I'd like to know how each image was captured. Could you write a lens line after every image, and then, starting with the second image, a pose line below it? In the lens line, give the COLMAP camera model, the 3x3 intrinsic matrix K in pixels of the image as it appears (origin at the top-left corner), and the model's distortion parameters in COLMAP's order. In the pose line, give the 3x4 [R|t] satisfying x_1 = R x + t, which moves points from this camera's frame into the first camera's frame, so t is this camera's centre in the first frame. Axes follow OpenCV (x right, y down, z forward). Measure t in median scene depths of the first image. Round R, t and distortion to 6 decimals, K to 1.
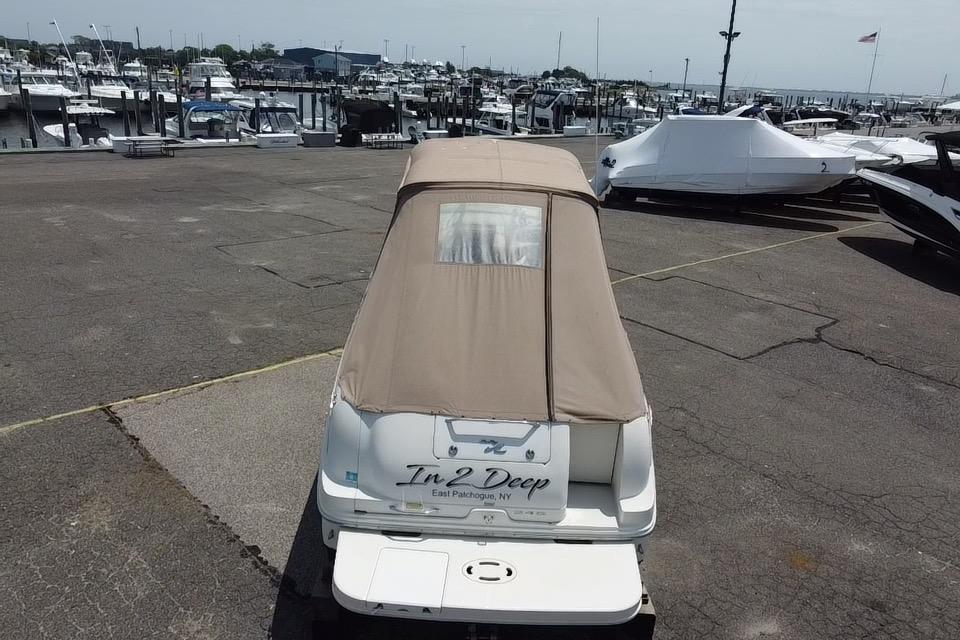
lens RADIAL K [[725.3, 0, 480.2], [0, 725.3, 309.0], [0, 0, 1]] dist [0.002790, -0.005989]
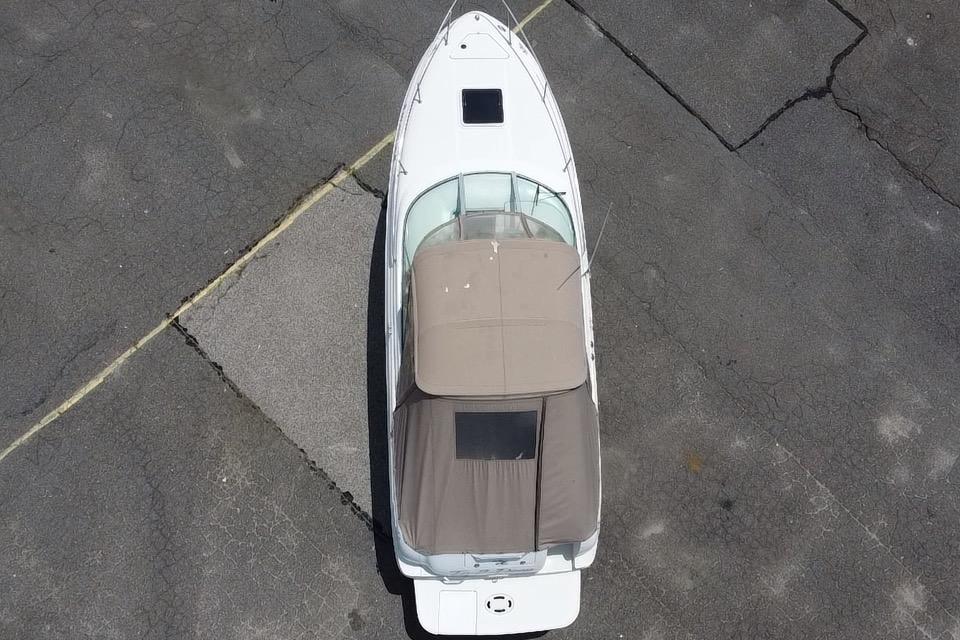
lens RADIAL K [[725.3, 0, 480.2], [0, 725.3, 309.0], [0, 0, 1]] dist [0.002790, -0.005989]
pose [[0.999283, -0.037546, -0.004849, 0.000757], [0.023864, 0.525295, 0.850585, -1.515832], [-0.029389, -0.850091, 0.525815, 0.619664]]
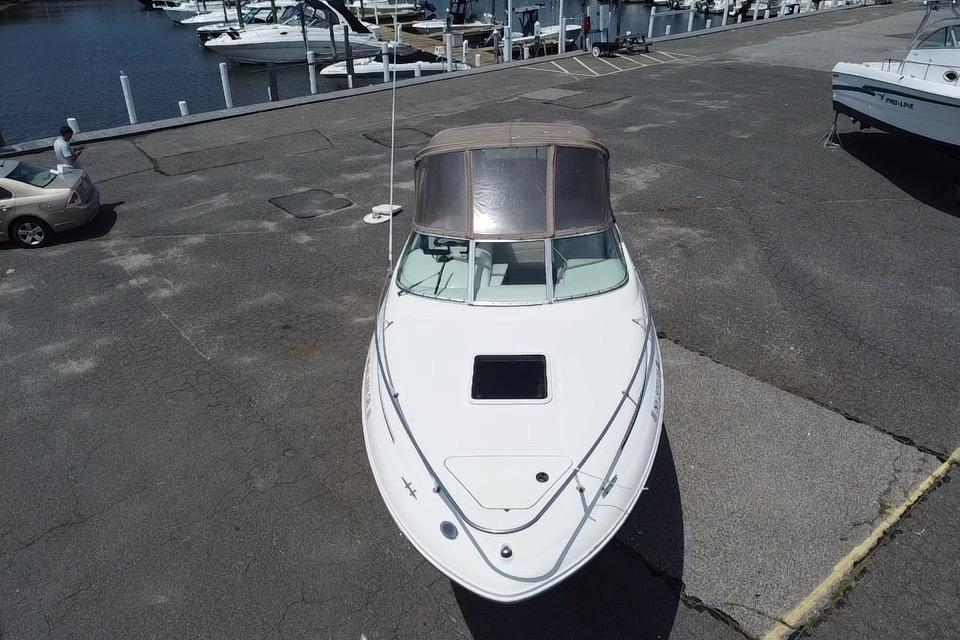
lens RADIAL K [[725.3, 0, 480.2], [0, 725.3, 309.0], [0, 0, 1]] dist [0.002790, -0.005989]
pose [[-0.998080, -0.047541, 0.039709, 0.021111], [-0.004771, 0.698149, 0.715937, -1.035090], [-0.061760, 0.714373, -0.697035, 2.567917]]
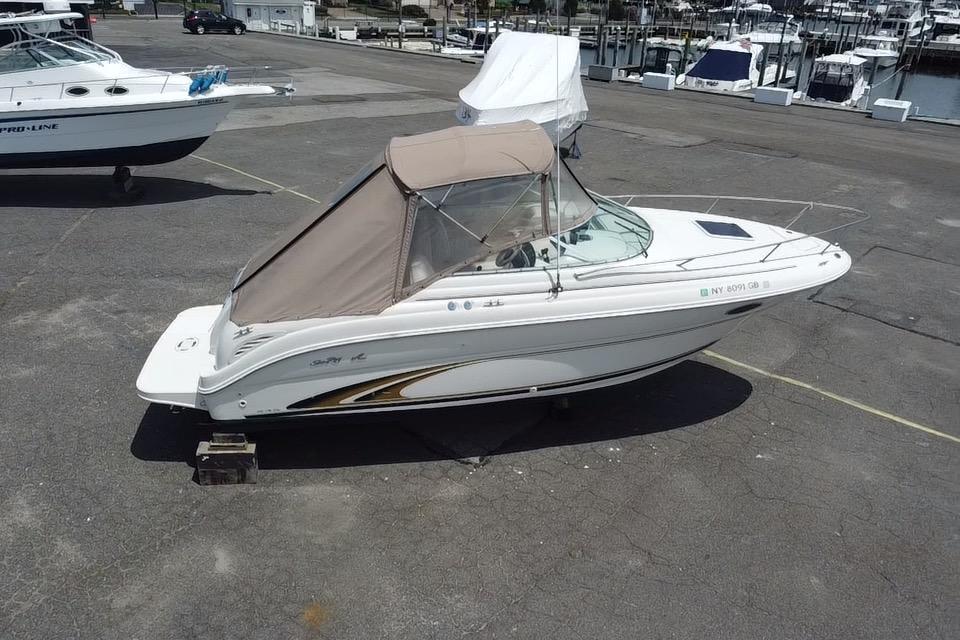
lens RADIAL K [[725.3, 0, 480.2], [0, 725.3, 309.0], [0, 0, 1]] dist [0.002790, -0.005989]
pose [[0.099765, 0.372633, -0.922601, 1.499245], [-0.339638, 0.884290, 0.320433, -0.452157], [0.935250, 0.281382, 0.214782, 1.161899]]
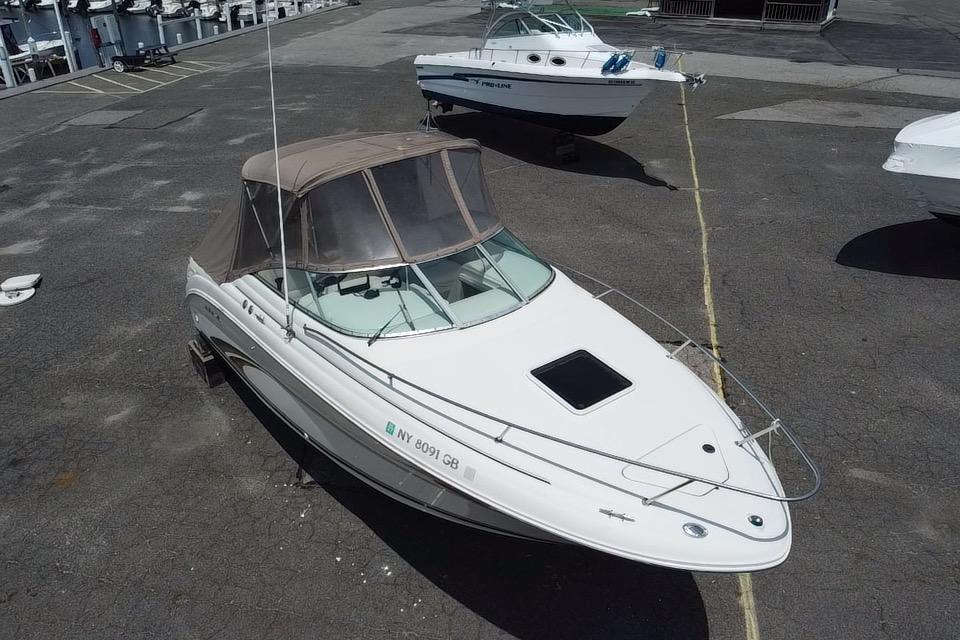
lens RADIAL K [[725.3, 0, 480.2], [0, 725.3, 309.0], [0, 0, 1]] dist [0.002790, -0.005989]
pose [[-0.807865, 0.228983, -0.543066, 0.618915], [-0.219816, 0.737886, 0.638127, -0.922127], [0.546841, 0.634895, -0.545778, 2.342595]]
